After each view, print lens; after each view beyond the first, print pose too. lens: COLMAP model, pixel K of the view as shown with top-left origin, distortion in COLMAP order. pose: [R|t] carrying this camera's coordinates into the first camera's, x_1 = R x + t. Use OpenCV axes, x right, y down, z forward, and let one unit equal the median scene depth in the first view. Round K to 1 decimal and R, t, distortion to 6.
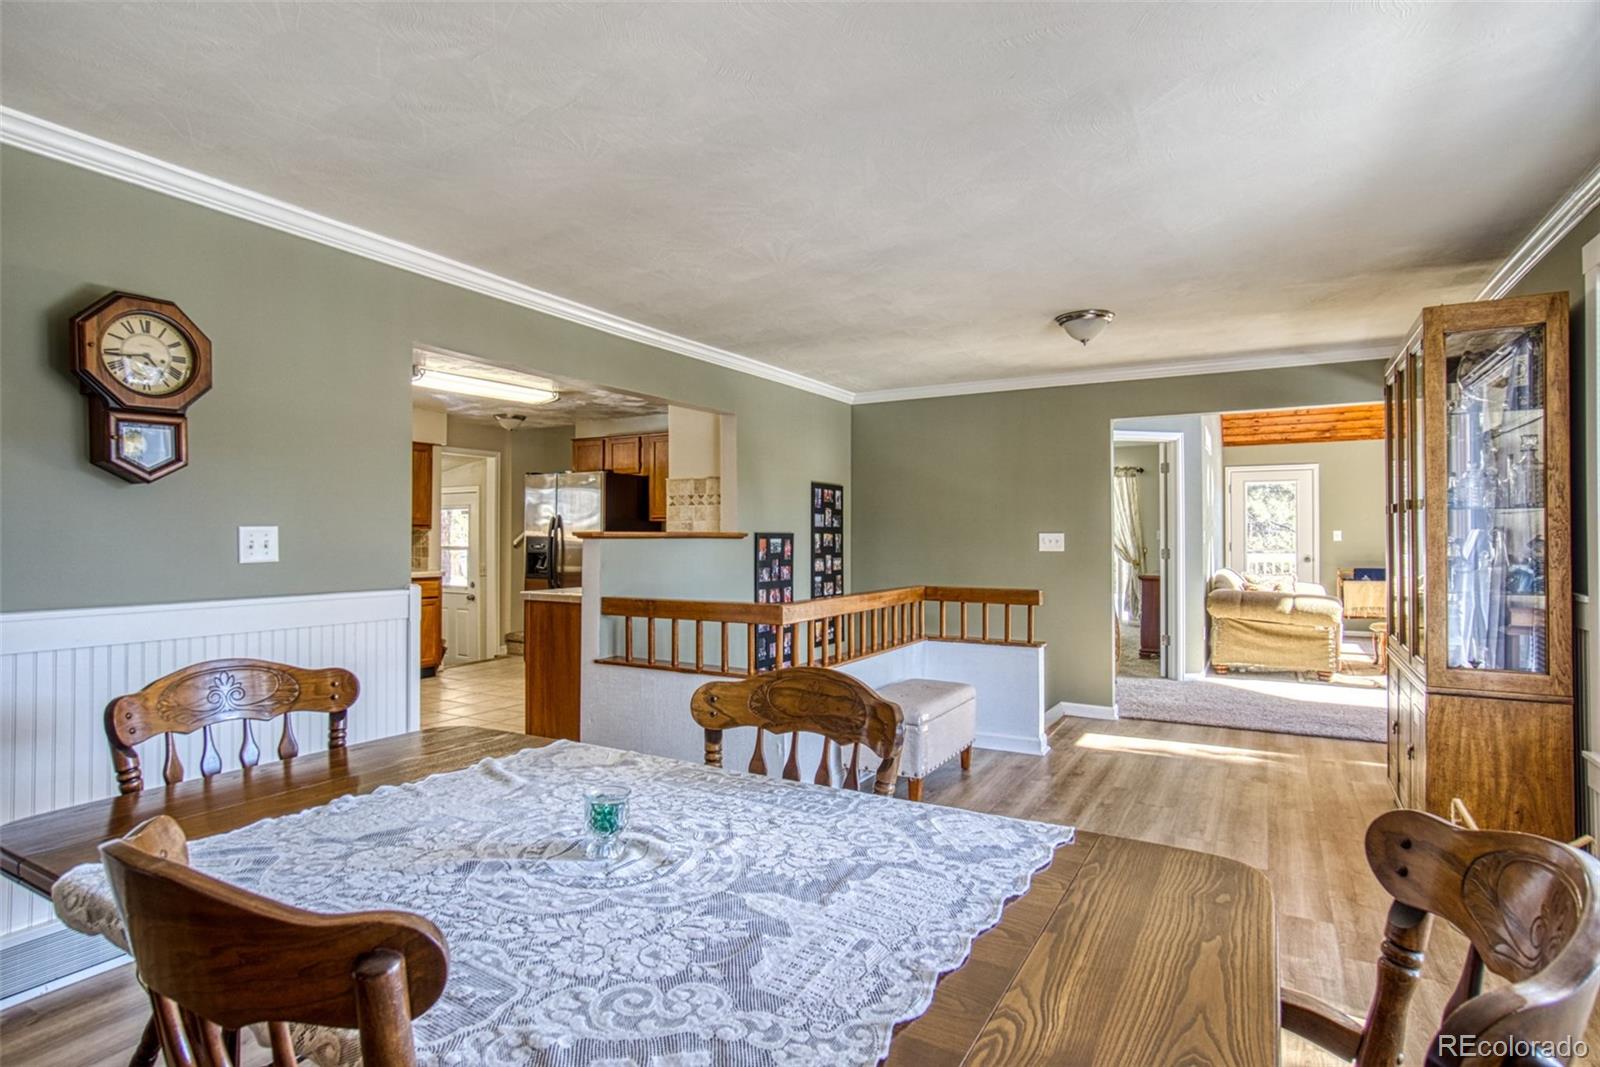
lens RADIAL K [[821.6, 0, 805.2], [0, 821.6, 529.8], [0, 0, 1]] dist [-0.039991, 0.021134]
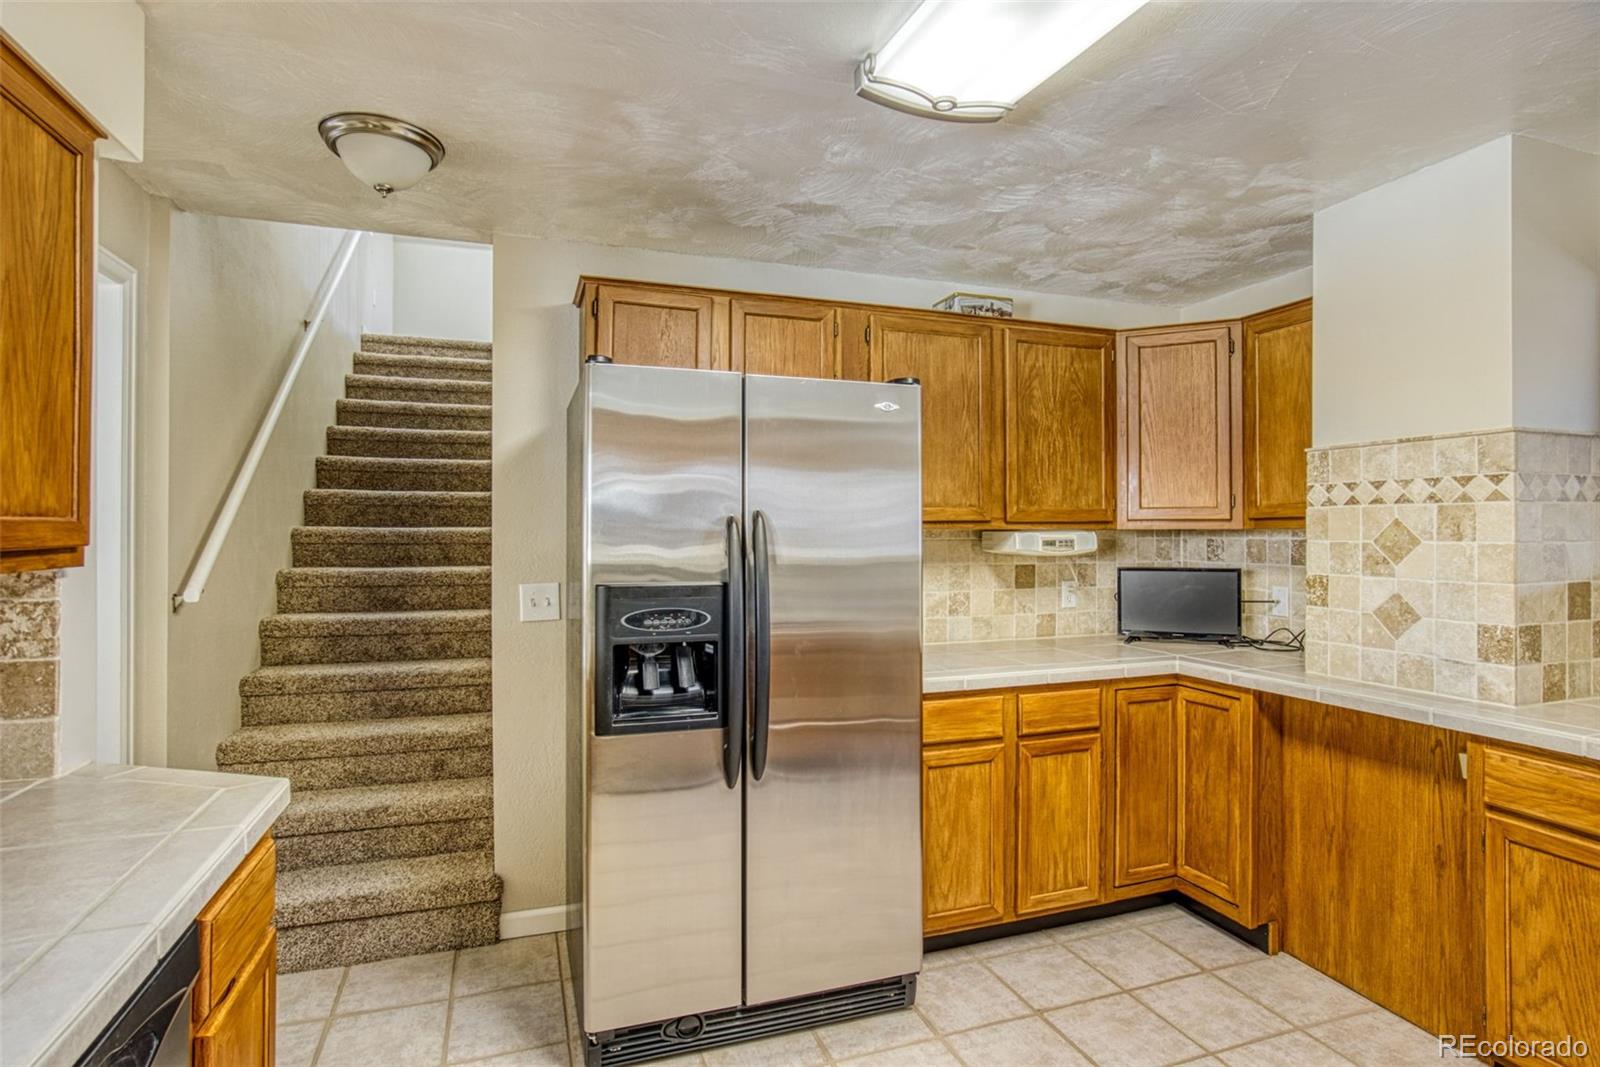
lens RADIAL K [[821.6, 0, 805.2], [0, 821.6, 529.8], [0, 0, 1]] dist [-0.039991, 0.021134]
pose [[0.660499, 0.001571, 0.750825, -0.477039], [-0.007473, 0.999962, 0.004483, -0.011652], [-0.750790, -0.008572, 0.660486, 0.728918]]
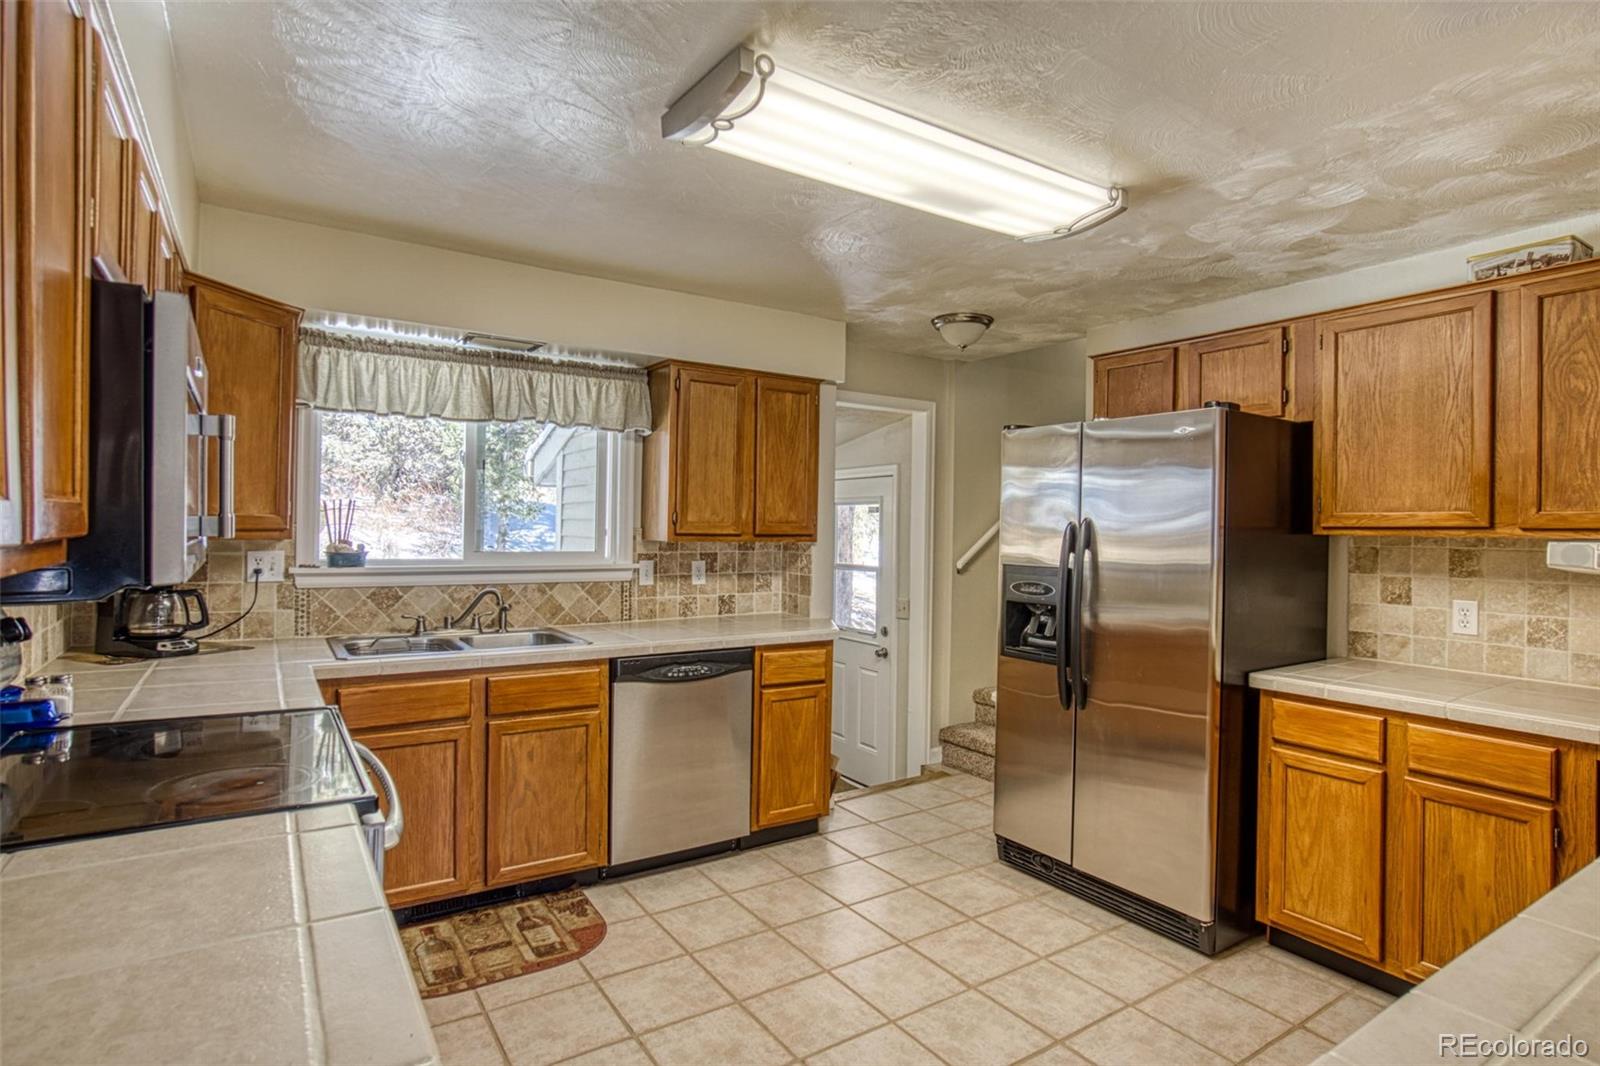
lens RADIAL K [[821.6, 0, 805.2], [0, 821.6, 529.3], [0, 0, 1]] dist [-0.039991, 0.021134]
pose [[0.890781, 0.013863, -0.454221, -0.220270], [-0.011129, 0.999900, 0.008690, -0.013640], [0.454296, -0.002686, 0.890847, 0.515142]]
